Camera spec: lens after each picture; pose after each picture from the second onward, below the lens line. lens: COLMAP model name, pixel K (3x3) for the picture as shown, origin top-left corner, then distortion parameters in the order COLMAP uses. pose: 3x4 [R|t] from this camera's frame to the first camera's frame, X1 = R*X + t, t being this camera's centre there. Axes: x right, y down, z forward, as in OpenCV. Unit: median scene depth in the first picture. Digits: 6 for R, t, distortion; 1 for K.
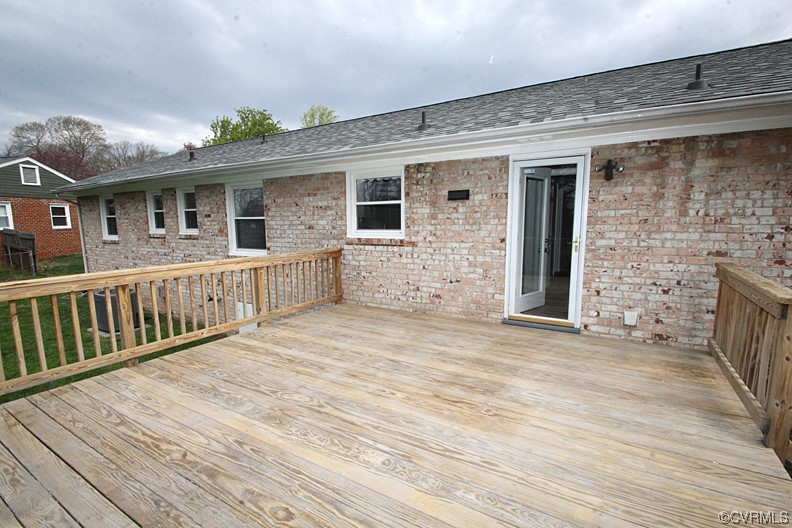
lens RADIAL K [[365.9, 0, 402.9], [0, 365.9, 261.8], [0, 0, 1]] dist [-0.000839, -0.007259]
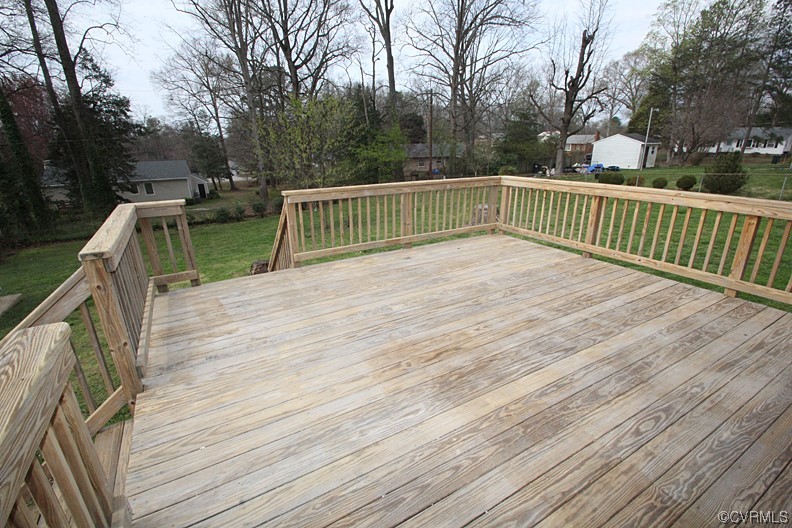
lens RADIAL K [[365.9, 0, 396.0], [0, 365.9, 267.4], [0, 0, 1]] dist [-0.000839, -0.007259]
pose [[-0.485021, 0.304171, -0.819900, 0.725708], [-0.071972, 0.920496, 0.384066, -0.148905], [0.871536, 0.245290, -0.424568, 0.992496]]
